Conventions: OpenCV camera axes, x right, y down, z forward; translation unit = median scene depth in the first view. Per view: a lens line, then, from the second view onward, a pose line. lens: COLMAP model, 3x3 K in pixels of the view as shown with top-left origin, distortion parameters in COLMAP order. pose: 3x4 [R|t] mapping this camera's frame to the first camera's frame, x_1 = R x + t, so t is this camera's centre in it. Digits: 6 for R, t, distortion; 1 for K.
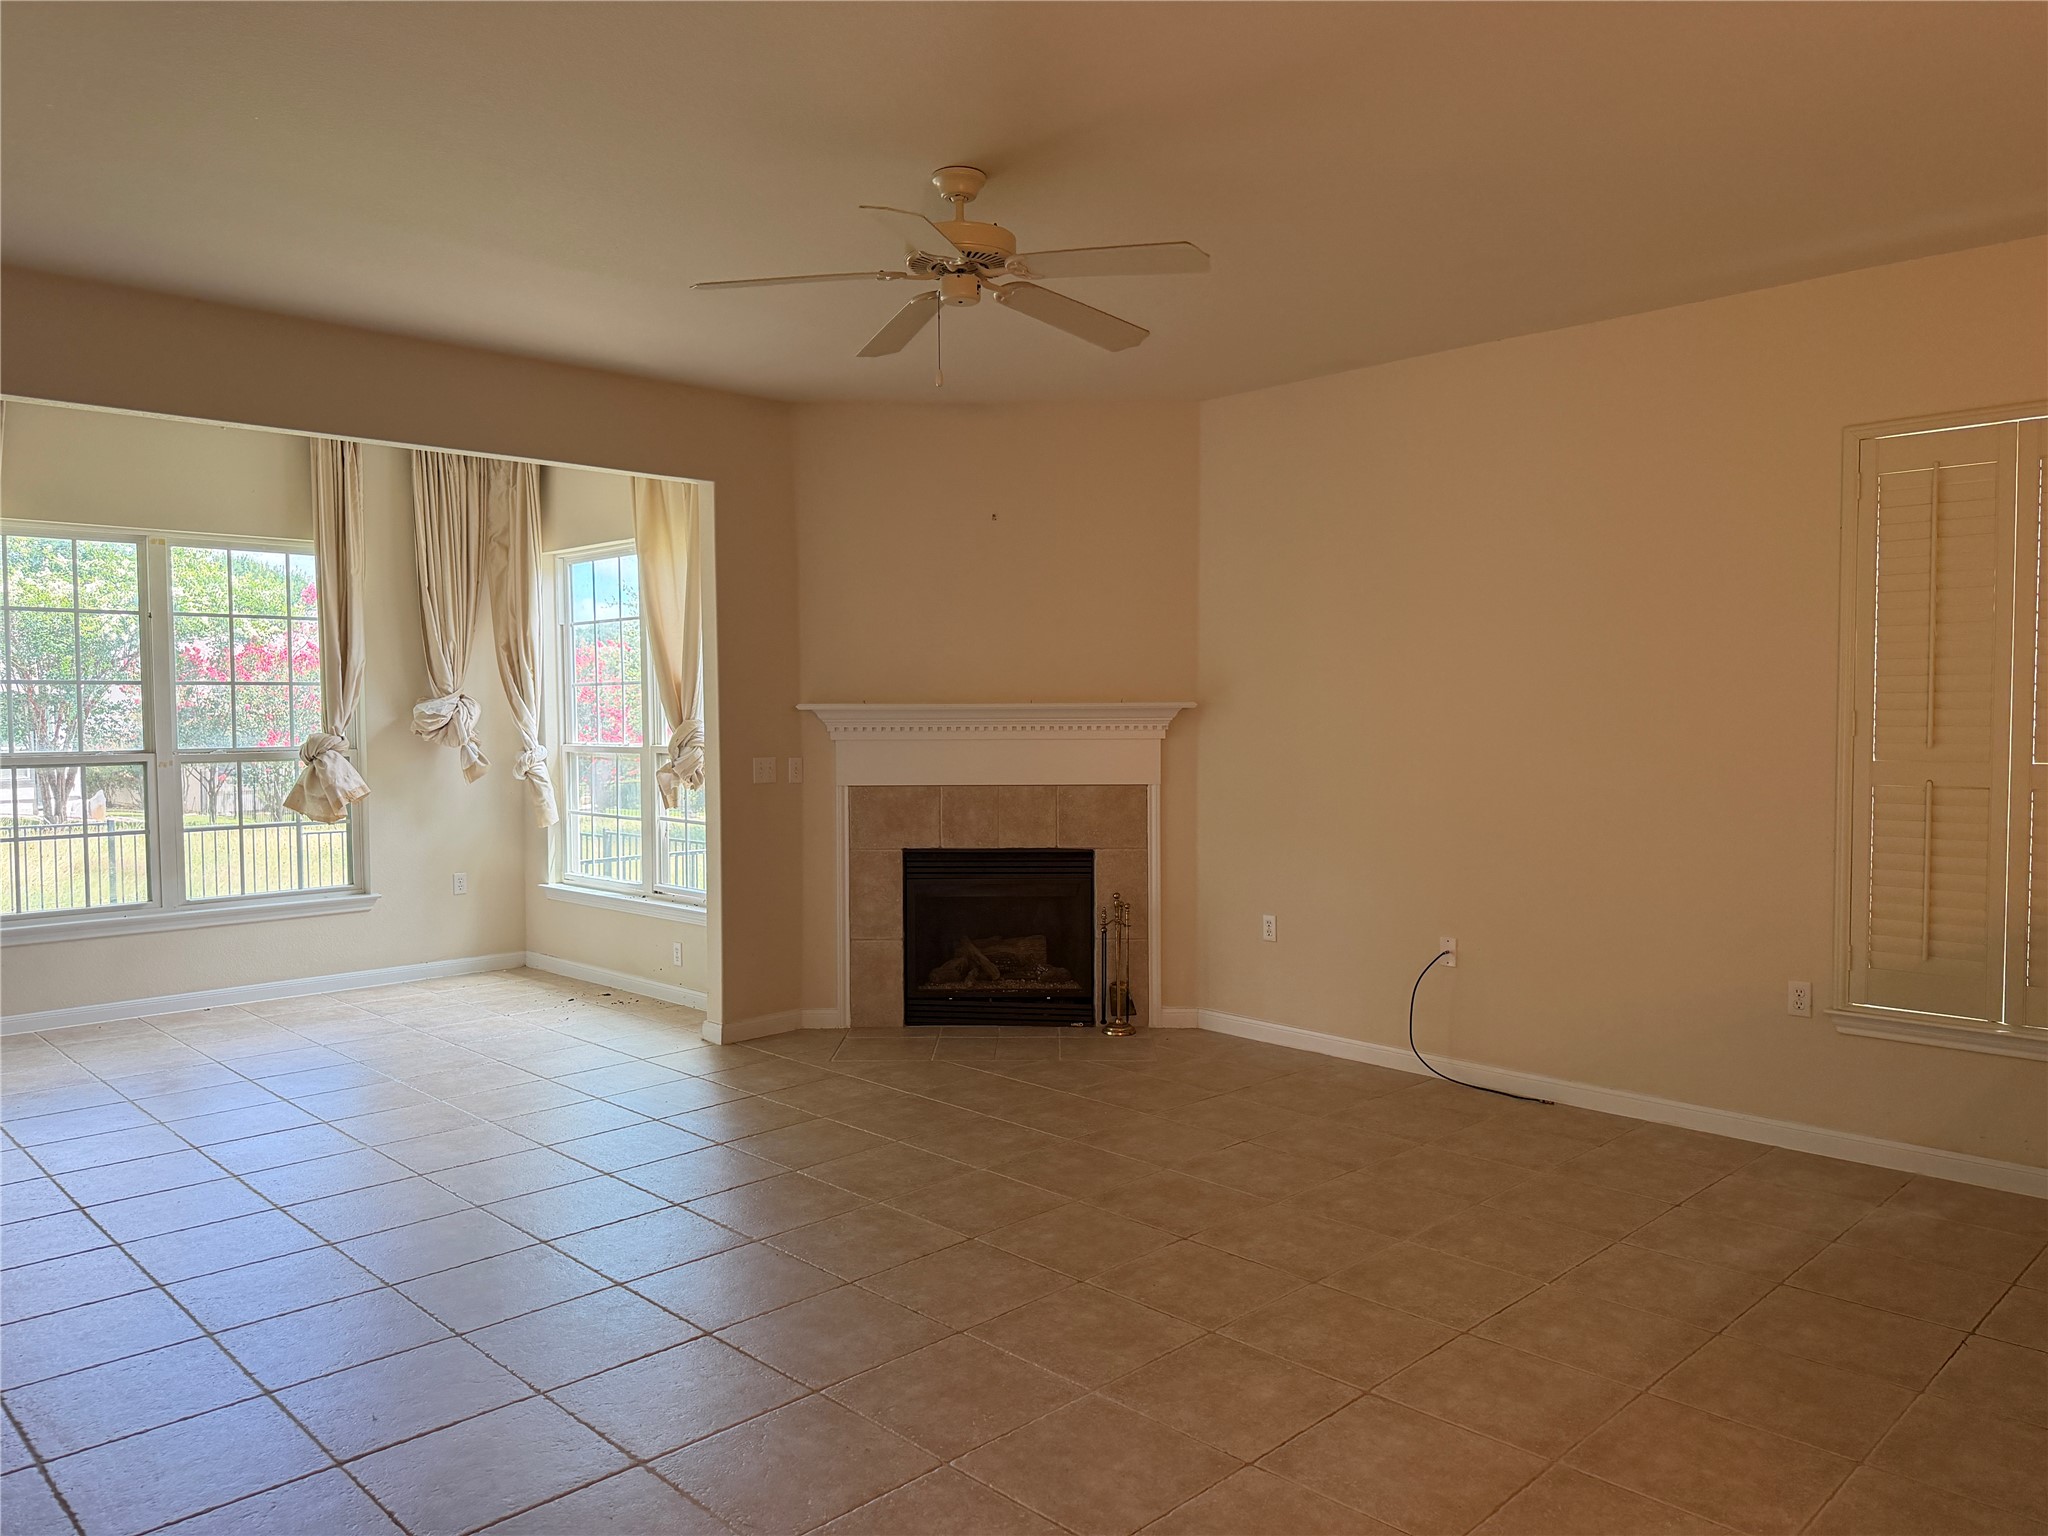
lens RADIAL K [[1408.4, 0, 1024.0], [0, 1408.4, 768.0], [0, 0, 1]] dist [0.158626, -0.324866]
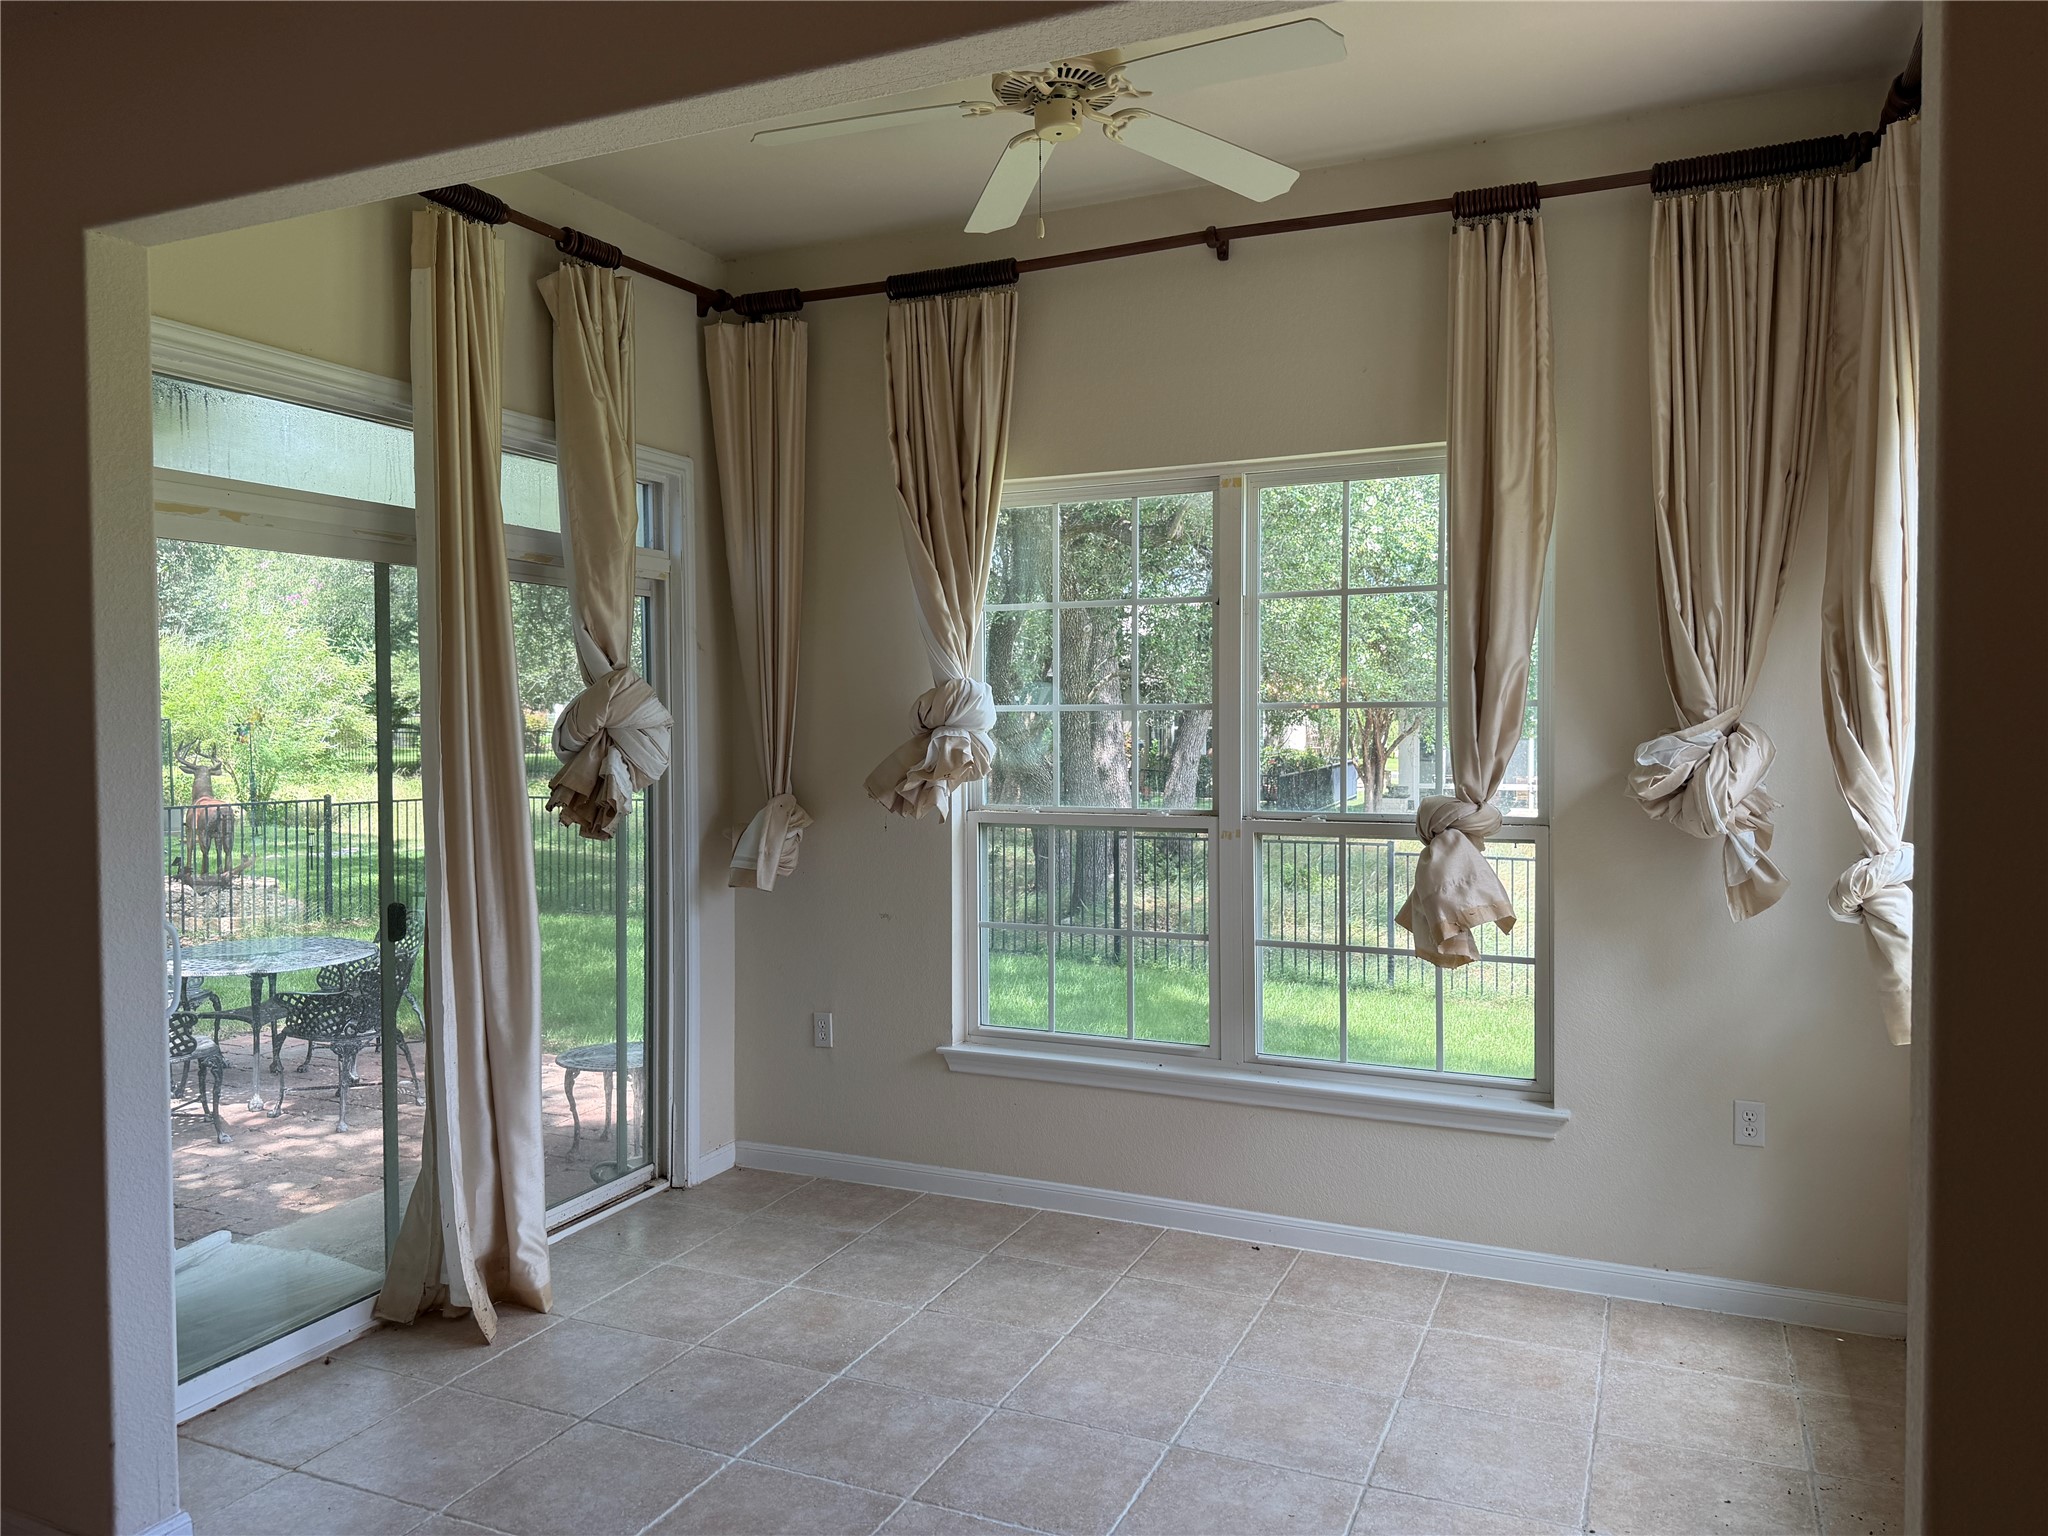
lens RADIAL K [[1408.4, 0, 1024.0], [0, 1408.4, 768.0], [0, 0, 1]] dist [0.158626, -0.324866]
pose [[0.348331, 0.036397, -0.936665, -0.040941], [-0.039792, 0.998919, 0.024019, -0.039773], [0.936527, 0.028905, 0.349403, 0.634312]]
